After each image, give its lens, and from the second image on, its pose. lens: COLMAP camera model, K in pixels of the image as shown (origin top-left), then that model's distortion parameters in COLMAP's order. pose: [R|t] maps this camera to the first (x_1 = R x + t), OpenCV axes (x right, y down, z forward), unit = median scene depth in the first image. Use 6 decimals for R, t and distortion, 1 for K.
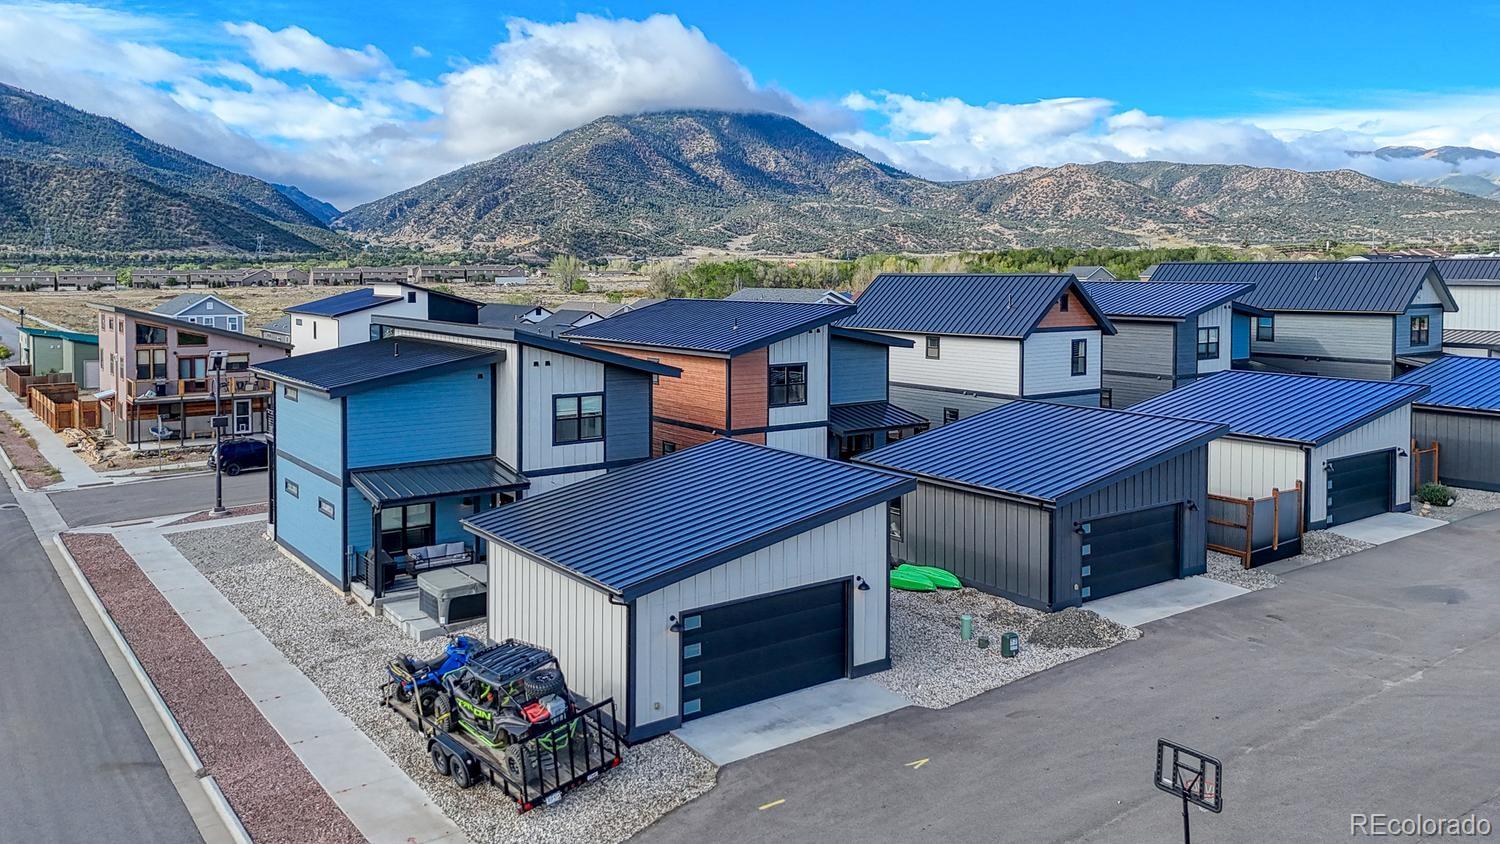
lens RADIAL K [[1129.0, 0, 693.4], [0, 1129.0, 328.4], [0, 0, 1]] dist [0.030483, 0.000926]
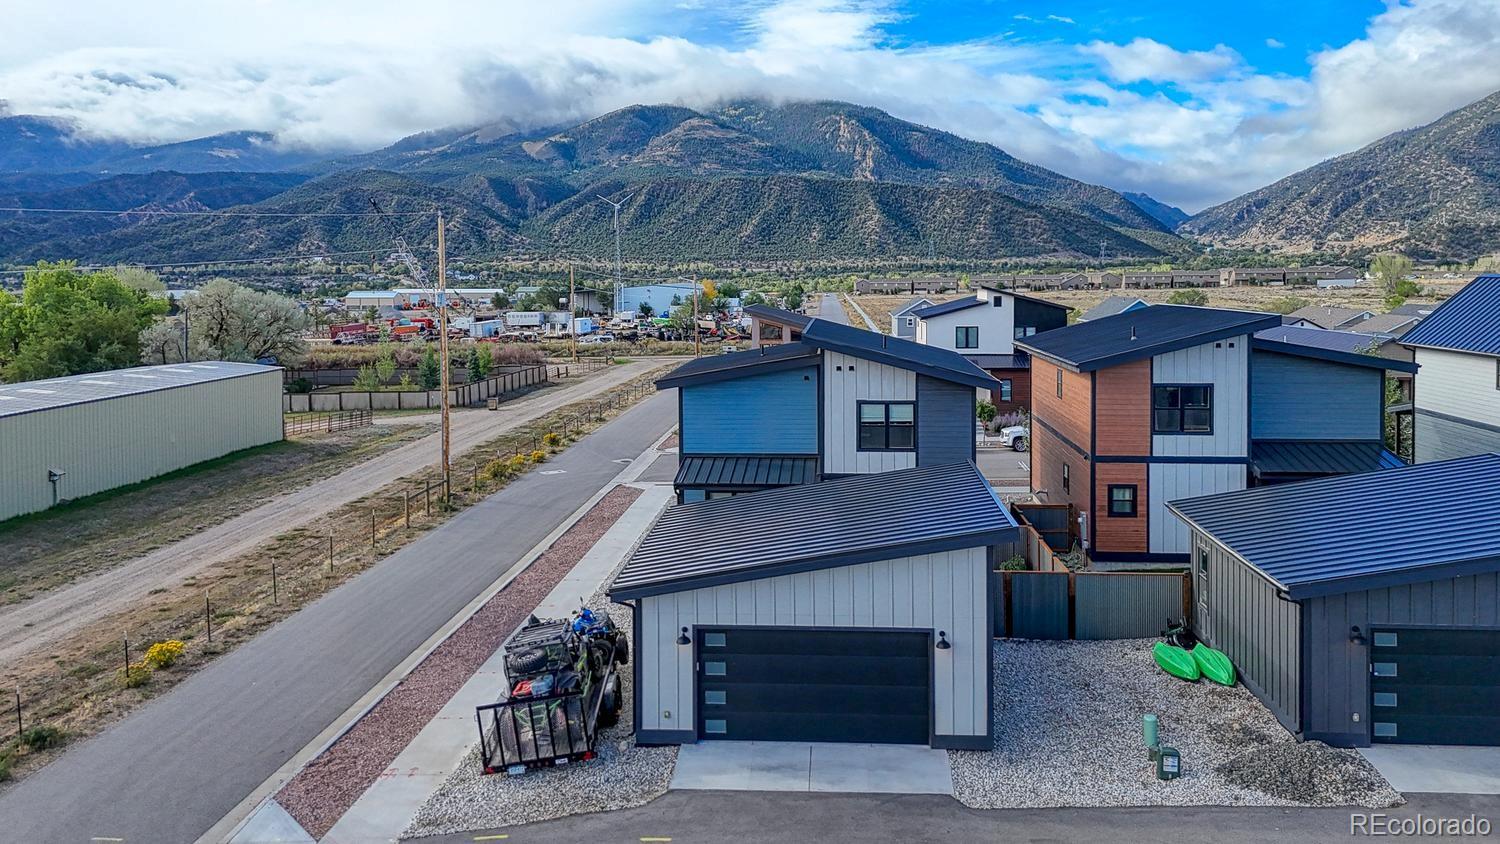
lens RADIAL K [[1088.2, 0, 774.1], [0, 1088.2, 353.7], [0, 0, 1]] dist [0.082424, -0.080194]
pose [[0.783569, 0.037976, -0.620143, 0.411517], [-0.025026, 0.999249, 0.029569, -0.008690], [0.620801, -0.007650, 0.783931, 0.202454]]
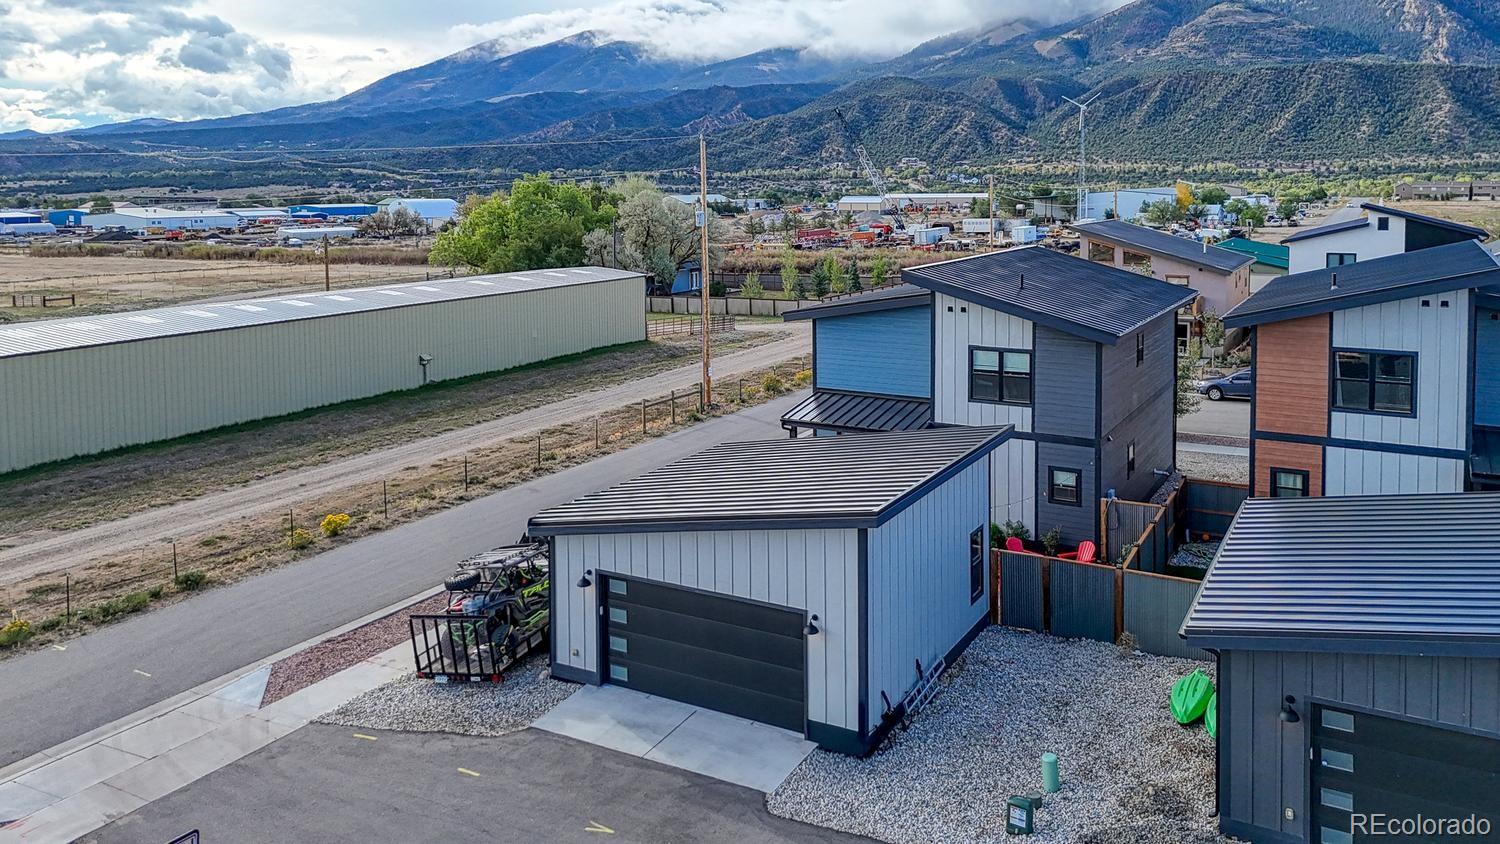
lens RADIAL K [[1116.2, 0, 798.7], [0, 1116.2, 284.5], [0, 0, 1]] dist [0.030835, -0.005357]
pose [[0.449831, 0.077964, -0.889704, 0.601276], [-0.038787, 0.996948, 0.067751, -0.044110], [0.892271, 0.004033, 0.451482, 0.476733]]
